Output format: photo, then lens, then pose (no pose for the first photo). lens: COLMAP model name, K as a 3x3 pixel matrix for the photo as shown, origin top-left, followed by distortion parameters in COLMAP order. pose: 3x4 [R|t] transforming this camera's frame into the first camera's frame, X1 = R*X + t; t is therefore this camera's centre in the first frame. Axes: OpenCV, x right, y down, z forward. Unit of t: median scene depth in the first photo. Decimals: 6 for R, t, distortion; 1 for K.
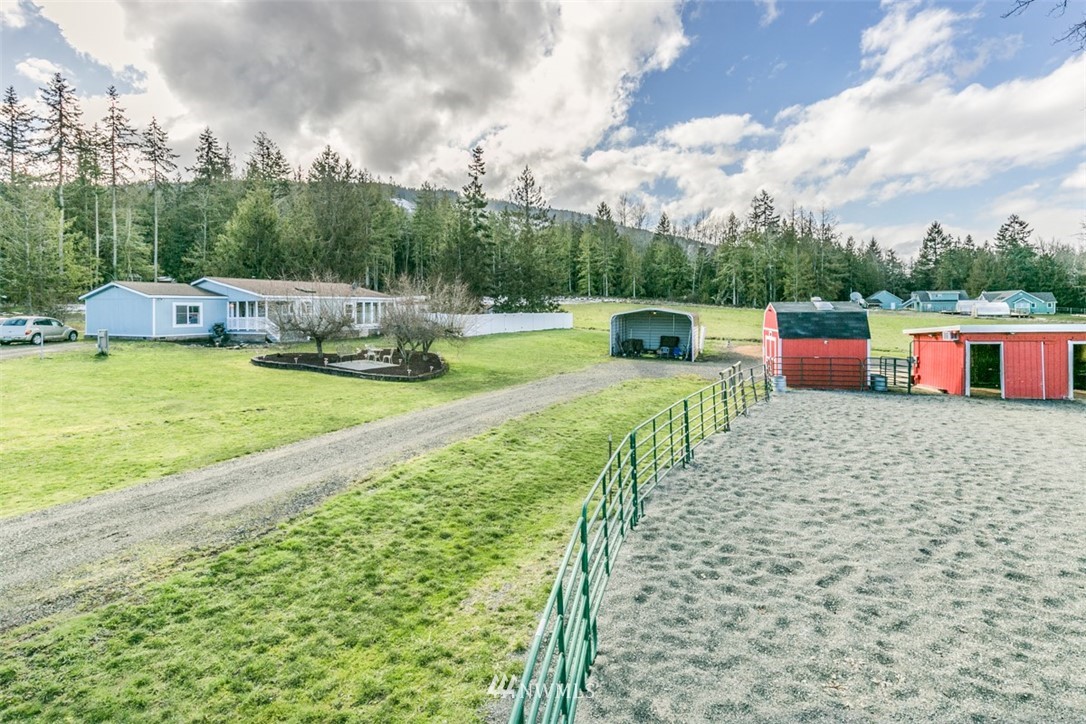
lens RADIAL K [[505.1, 0, 540.8], [0, 505.1, 311.3], [0, 0, 1]] dist [-0.000293, 0.000406]
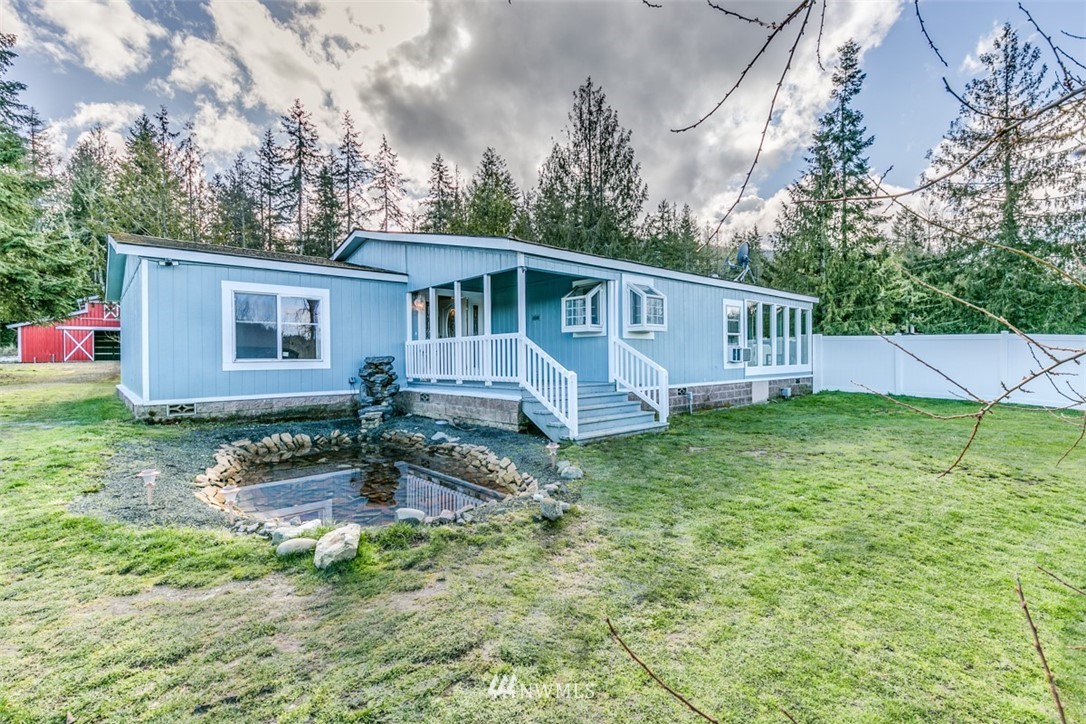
lens RADIAL K [[507.1, 0, 564.1], [0, 507.1, 366.4], [0, 0, 1]] dist [0.000700, 0.000347]
pose [[0.935951, 0.004138, -0.352105, -0.117886], [0.001182, 0.999888, 0.014892, 0.006719], [0.352127, -0.014354, 0.935842, 0.209097]]
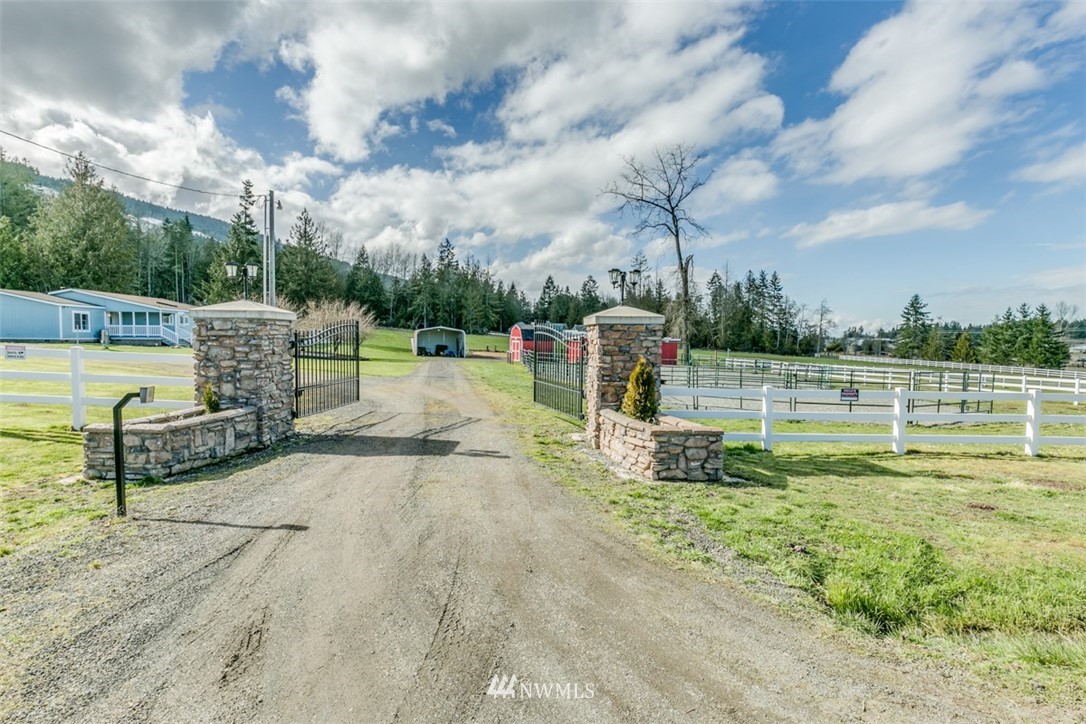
lens RADIAL K [[465.2, 0, 543.0], [0, 465.2, 362.0], [0, 0, 1]] dist [0.001501, 0.000196]
pose [[0.791747, -0.019544, 0.610536, -0.132587], [-0.014254, 0.998625, 0.050453, 0.007849], [-0.610683, -0.048649, 0.790380, -0.124689]]
